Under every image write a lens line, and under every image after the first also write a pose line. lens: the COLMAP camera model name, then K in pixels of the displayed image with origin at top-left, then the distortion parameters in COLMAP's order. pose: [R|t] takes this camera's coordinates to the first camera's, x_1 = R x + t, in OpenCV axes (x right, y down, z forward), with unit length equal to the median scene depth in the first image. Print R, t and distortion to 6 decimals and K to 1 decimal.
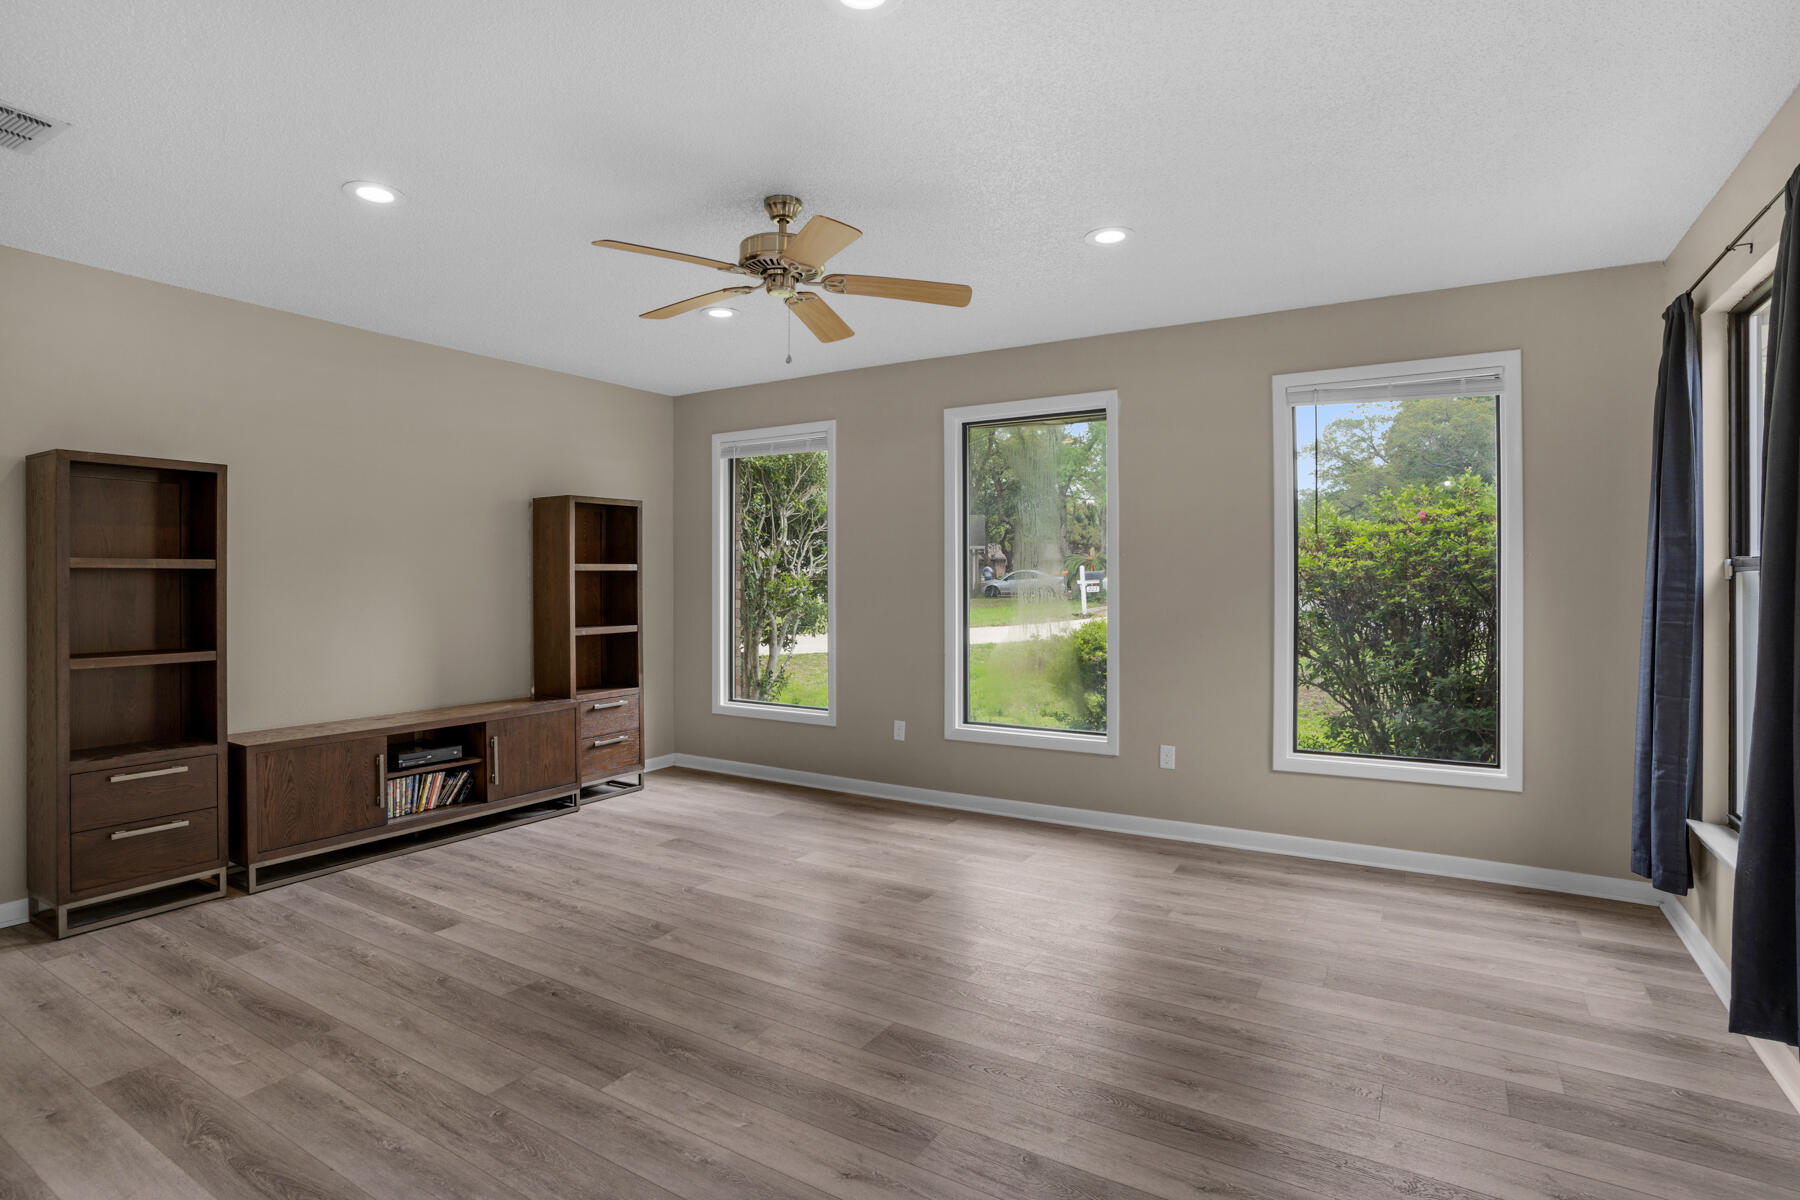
lens RADIAL K [[923.9, 0, 899.4], [0, 923.9, 595.8], [0, 0, 1]] dist [-0.024641, 0.002007]
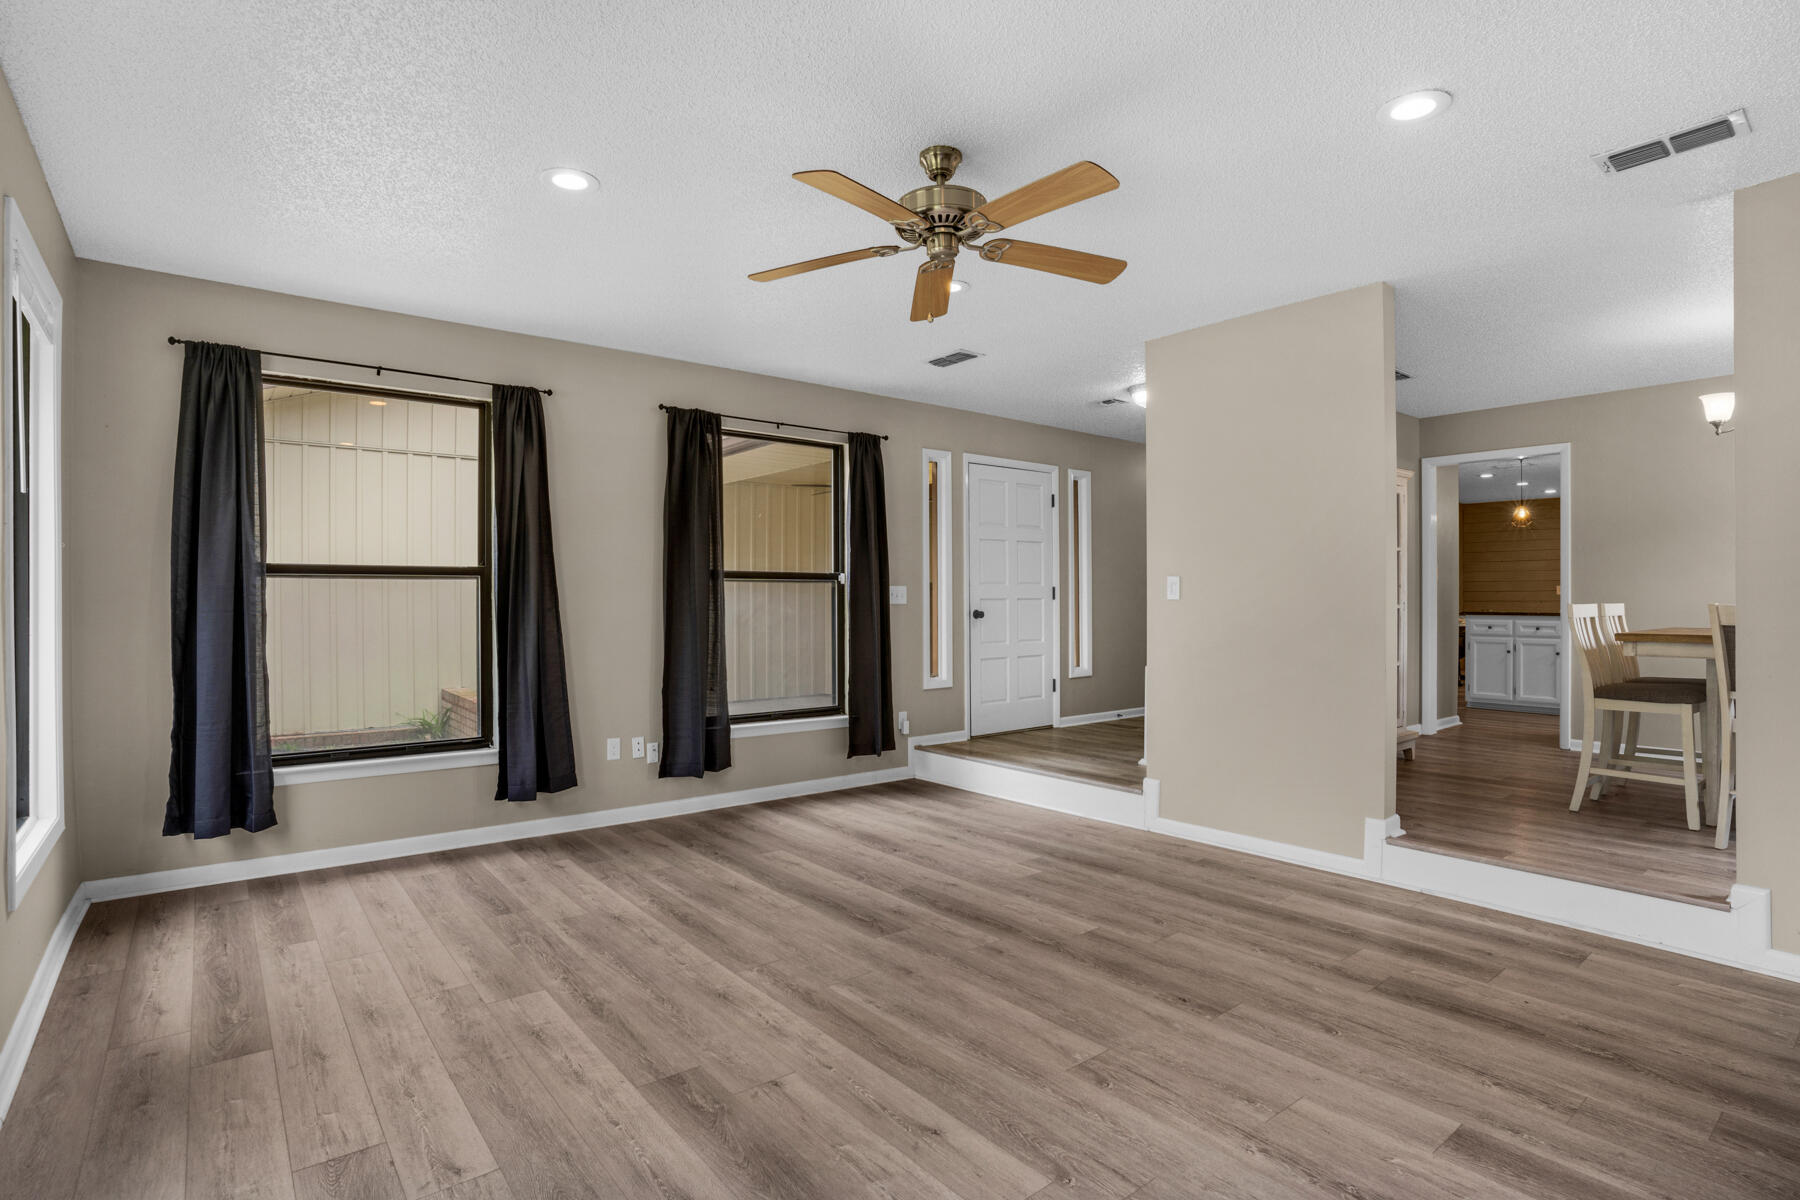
lens RADIAL K [[923.9, 0, 886.5], [0, 923.9, 593.1], [0, 0, 1]] dist [-0.024641, 0.002007]
pose [[-0.938021, 0.006315, 0.346520, -0.391321], [0.009548, 0.999925, 0.007621, -0.002220], [-0.346446, 0.010457, -0.938012, 1.867666]]
